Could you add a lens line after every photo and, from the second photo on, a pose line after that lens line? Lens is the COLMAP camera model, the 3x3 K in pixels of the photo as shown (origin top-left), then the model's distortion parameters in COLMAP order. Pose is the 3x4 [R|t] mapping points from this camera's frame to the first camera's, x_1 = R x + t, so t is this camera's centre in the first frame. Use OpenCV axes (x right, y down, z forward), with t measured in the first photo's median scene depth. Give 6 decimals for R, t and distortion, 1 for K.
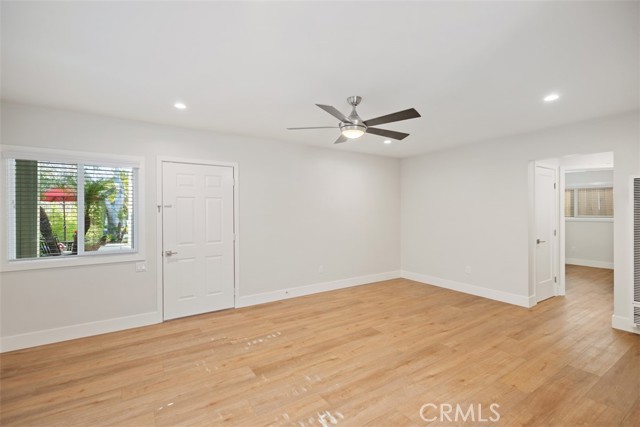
lens RADIAL K [[289.9, 0, 318.8], [0, 289.9, 211.0], [0, 0, 1]] dist [0.006904, -0.000724]
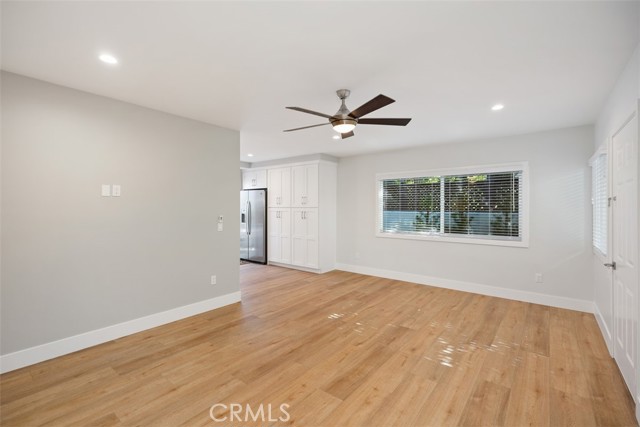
lens RADIAL K [[289.9, 0, 317.7], [0, 289.9, 211.1], [0, 0, 1]] dist [0.006904, -0.000724]
pose [[-0.949972, 0.005073, -0.312293, 0.441479], [0.001468, 0.999930, 0.011777, 0.004553], [0.312331, 0.010730, -0.949913, 1.645010]]
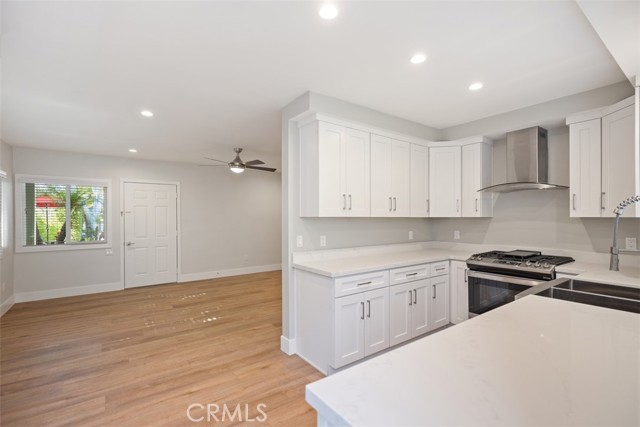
lens RADIAL K [[289.9, 0, 320.7], [0, 289.9, 217.2], [0, 0, 1]] dist [0.006904, -0.000724]
pose [[0.998654, -0.000135, 0.051869, 0.445864], [-0.000101, 0.999990, 0.004548, 0.001602], [-0.051869, -0.004548, 0.998644, -0.618702]]
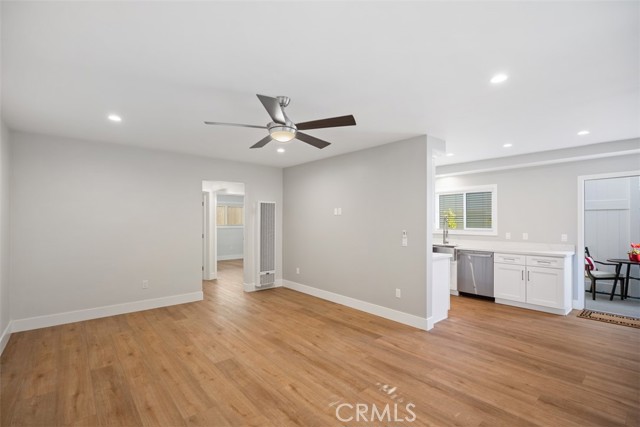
lens RADIAL K [[289.9, 0, 312.4], [0, 289.9, 221.4], [0, 0, 1]] dist [0.006904, -0.000724]
pose [[-0.114662, 0.003430, 0.993399, -0.699692], [-0.003353, 0.999987, -0.003839, 0.006234], [-0.993399, -0.003771, -0.114649, 0.873893]]
